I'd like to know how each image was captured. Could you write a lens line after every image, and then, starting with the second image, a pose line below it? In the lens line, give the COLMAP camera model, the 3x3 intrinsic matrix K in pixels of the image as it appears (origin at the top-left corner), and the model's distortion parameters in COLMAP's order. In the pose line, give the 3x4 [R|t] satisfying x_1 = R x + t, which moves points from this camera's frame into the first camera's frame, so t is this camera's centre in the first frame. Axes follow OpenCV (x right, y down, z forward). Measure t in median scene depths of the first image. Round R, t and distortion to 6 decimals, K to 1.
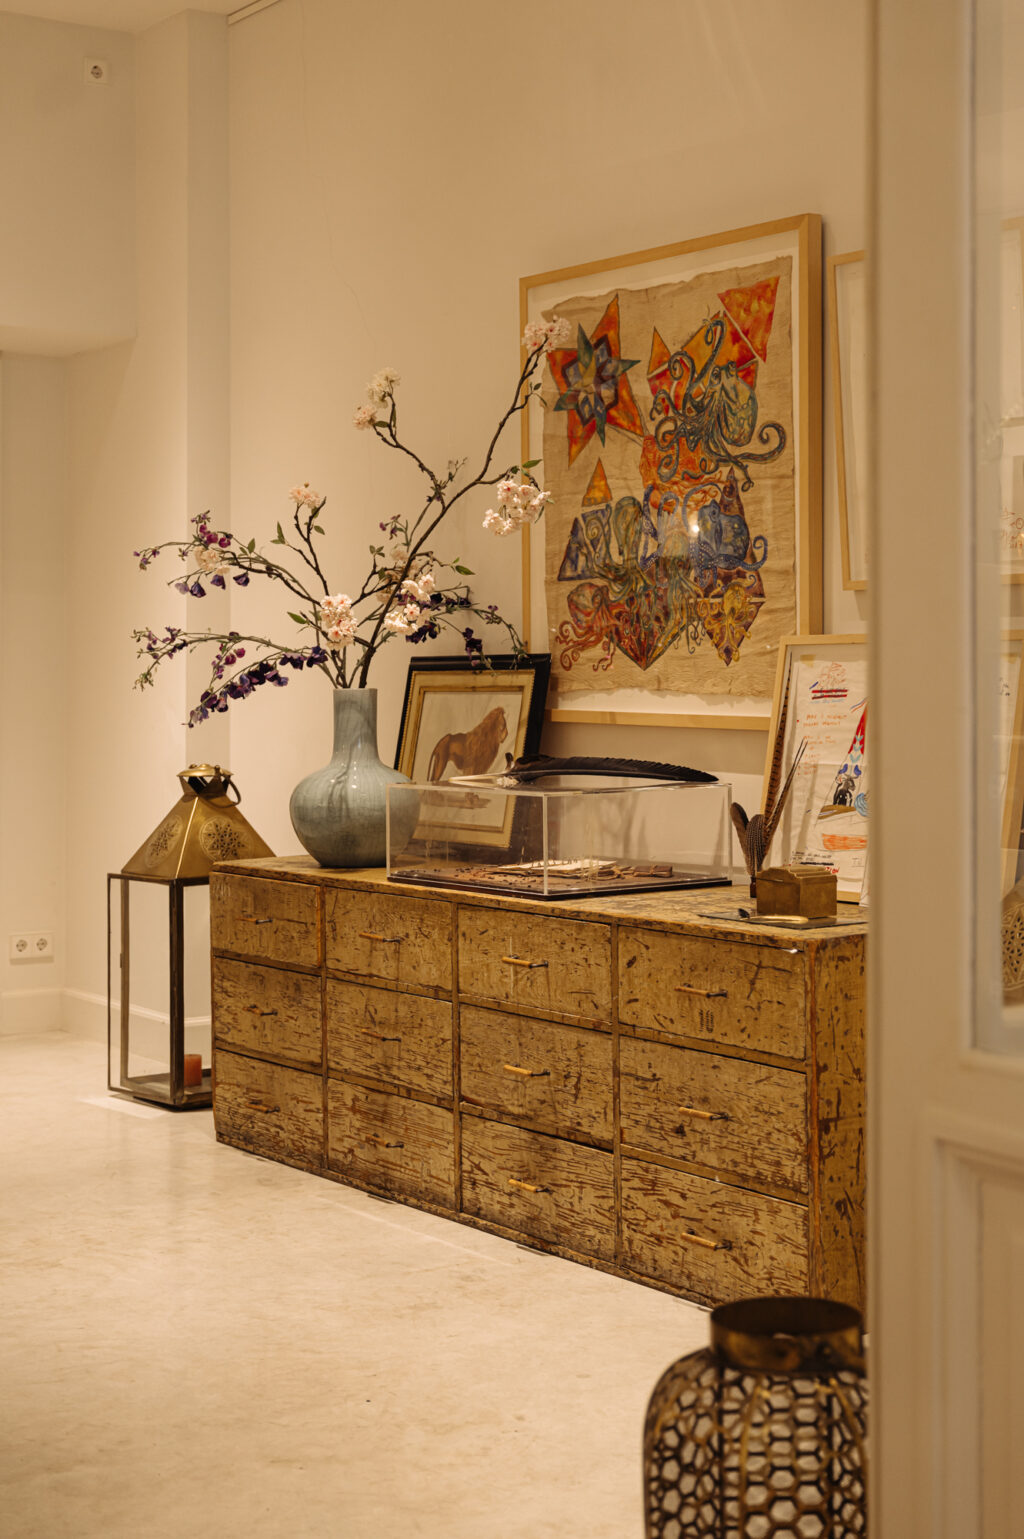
lens RADIAL K [[2365.4, 0, 510.2], [0, 2365.4, 763.7], [0, 0, 1]] dist [-0.123091, 0.000000]
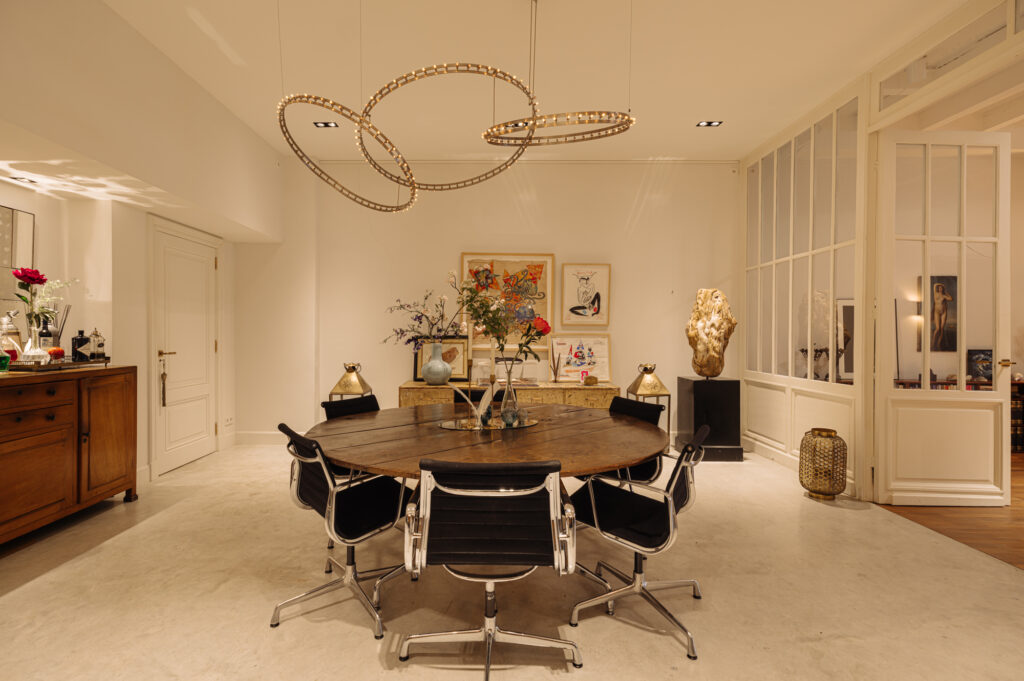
lens RADIAL K [[434.6, 0, 512.3], [0, 434.6, 338.5], [0, 0, 1]] dist [0.001322, 0.000037]
pose [[0.590595, -0.003488, 0.806961, -0.635071], [0.021985, 0.999689, -0.011769, -0.028812], [-0.806669, 0.024692, 0.590488, 0.438836]]
